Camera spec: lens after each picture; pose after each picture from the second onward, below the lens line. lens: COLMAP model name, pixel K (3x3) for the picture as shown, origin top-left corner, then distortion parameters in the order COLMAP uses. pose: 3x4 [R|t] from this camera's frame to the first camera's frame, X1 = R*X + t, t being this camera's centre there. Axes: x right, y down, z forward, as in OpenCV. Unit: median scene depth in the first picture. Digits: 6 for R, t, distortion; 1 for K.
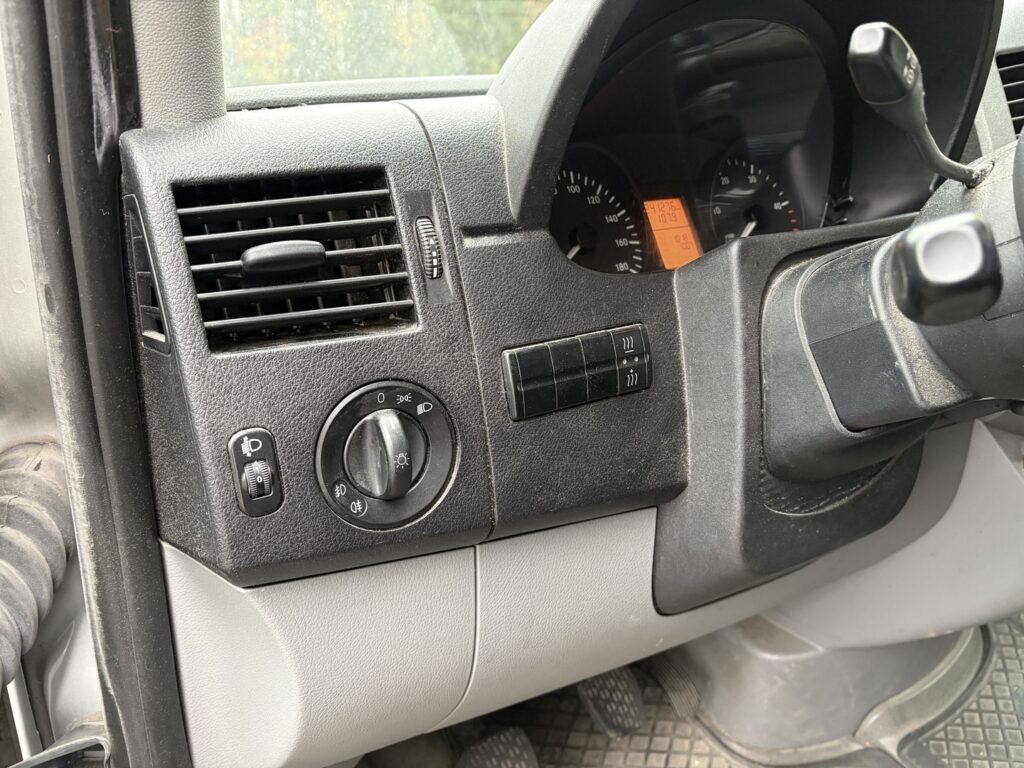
lens RADIAL K [[765.5, 0, 512.7], [0, 765.5, 389.3], [0, 0, 1]] dist [0.028669, -0.041033]
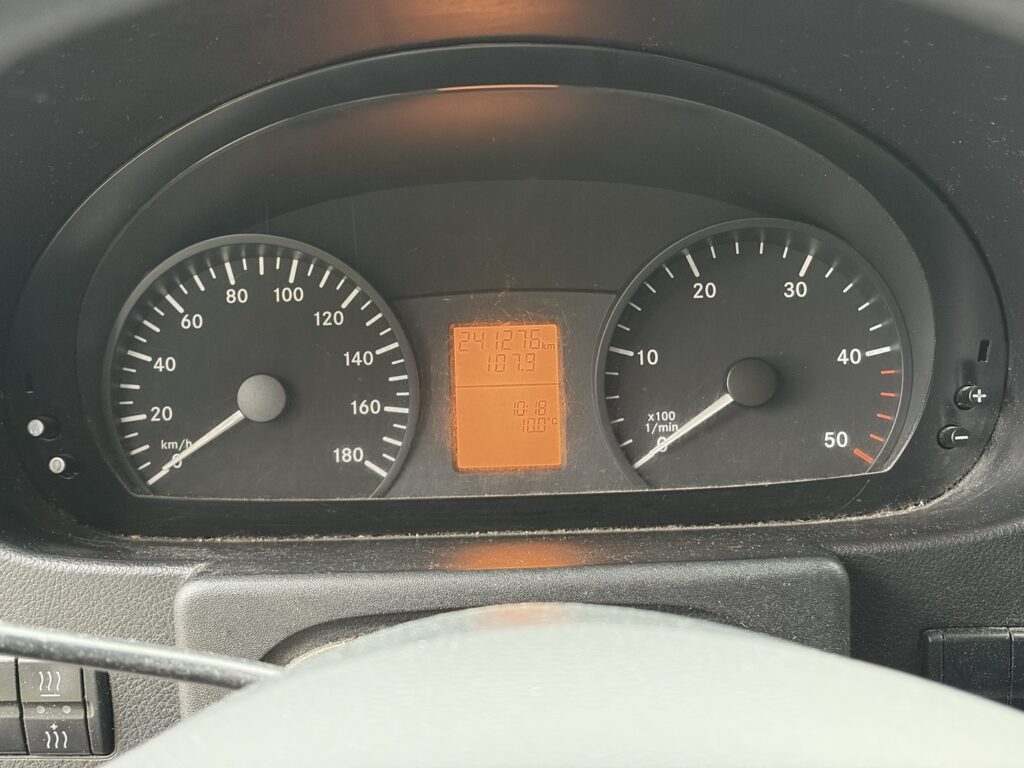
lens RADIAL K [[1542.2, 0, 512.3], [0, 1542.2, 379.8], [0, 0, 1]] dist [0.057737, 0.000000]
pose [[0.850344, 0.259459, -0.457816, 0.917928], [-0.182808, 0.961464, 0.205347, -0.579031], [0.493453, -0.090924, 0.865007, 0.185102]]
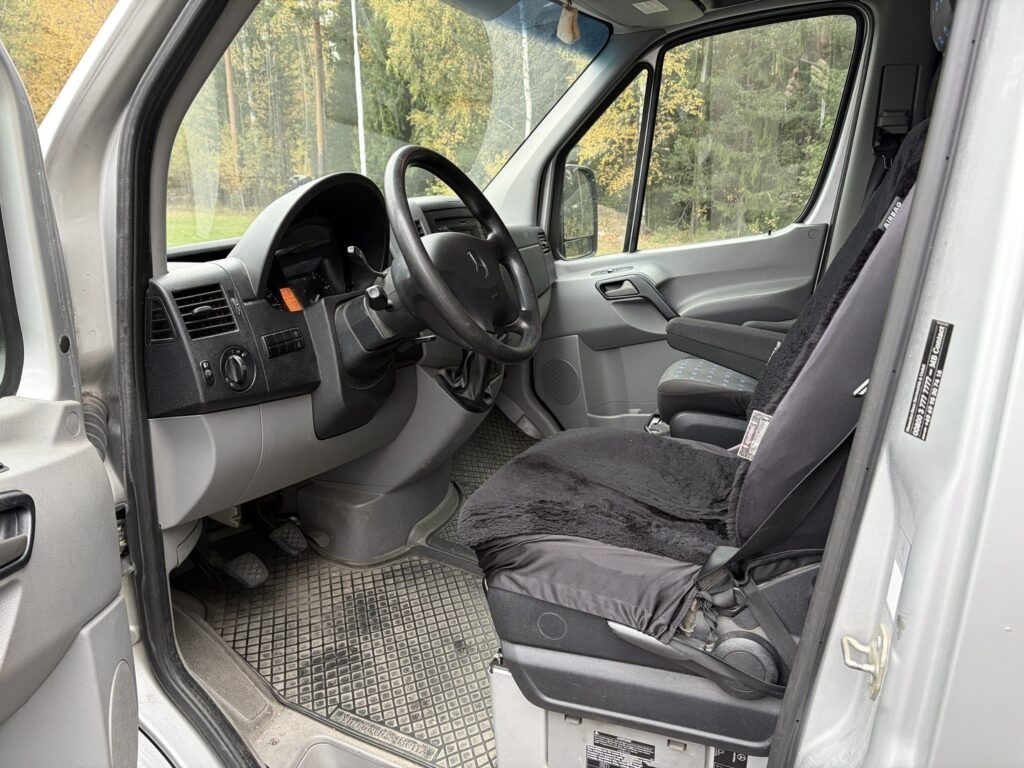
lens RADIAL K [[765.5, 0, 509.5], [0, 765.5, 388.1], [0, 0, 1]] dist [0.028669, -0.041033]
pose [[0.818016, -0.144394, 0.556776, -0.899791], [0.205426, 0.977480, -0.048312, 0.482848], [-0.537261, 0.153896, 0.829257, -1.994261]]
